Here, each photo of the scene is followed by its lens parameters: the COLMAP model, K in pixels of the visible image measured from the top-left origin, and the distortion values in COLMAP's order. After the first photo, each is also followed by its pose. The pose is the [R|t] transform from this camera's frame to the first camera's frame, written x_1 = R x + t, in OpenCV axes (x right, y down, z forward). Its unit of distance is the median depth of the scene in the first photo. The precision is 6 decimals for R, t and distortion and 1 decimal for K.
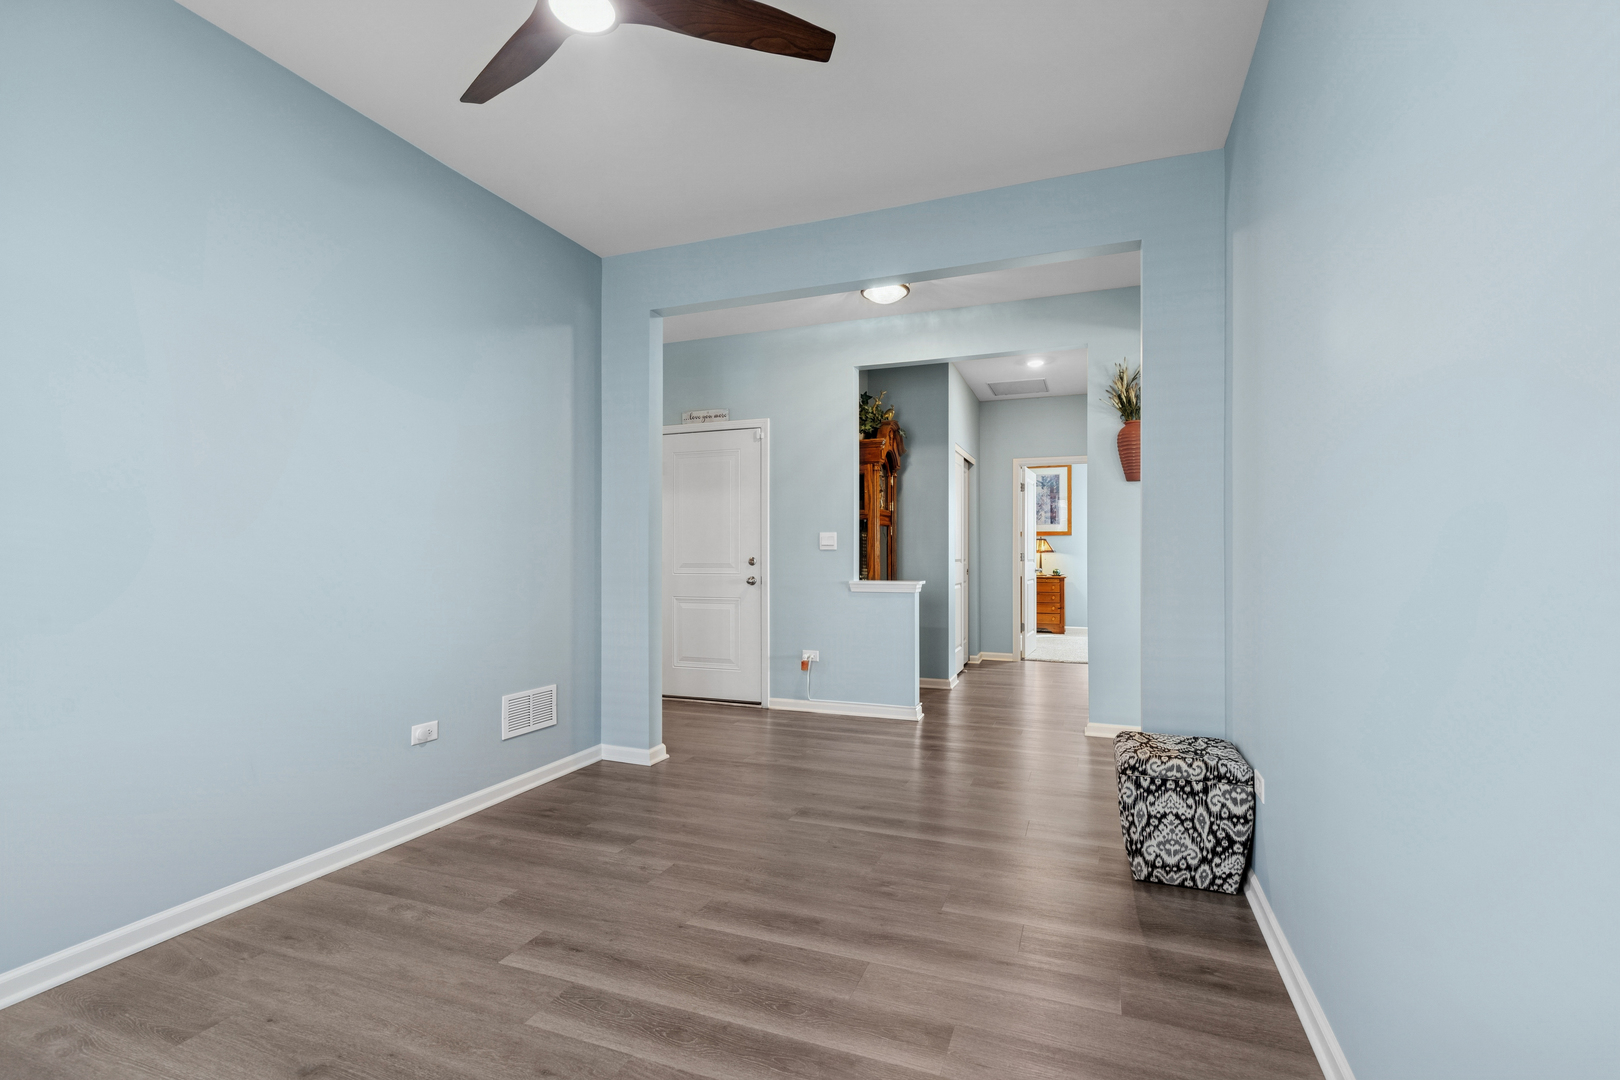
lens RADIAL K [[726.4, 0, 814.4], [0, 726.4, 549.6], [0, 0, 1]] dist [-0.000872, 0.000380]
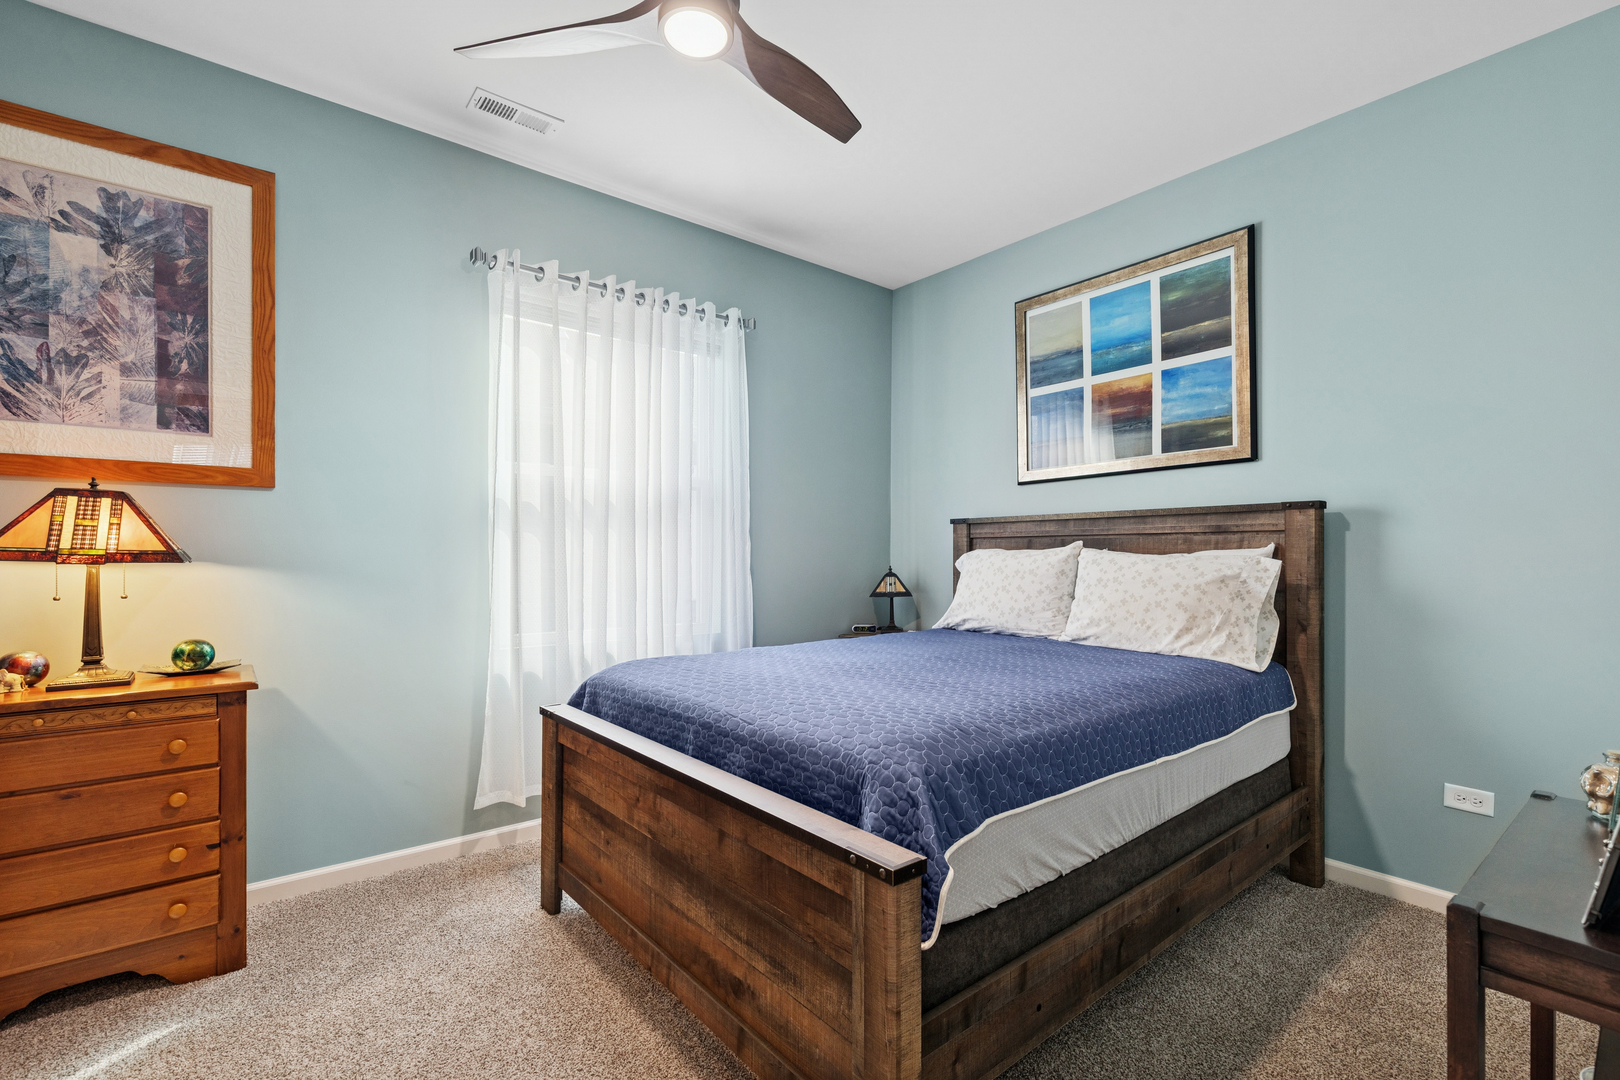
lens RADIAL K [[726.4, 0, 814.4], [0, 726.4, 549.6], [0, 0, 1]] dist [-0.000872, 0.000380]
pose [[0.494747, 0.000700, 0.869037, 0.238177], [0.003504, 0.999990, -0.002801, 0.001421], [-0.869030, 0.004431, 0.494740, 0.735995]]
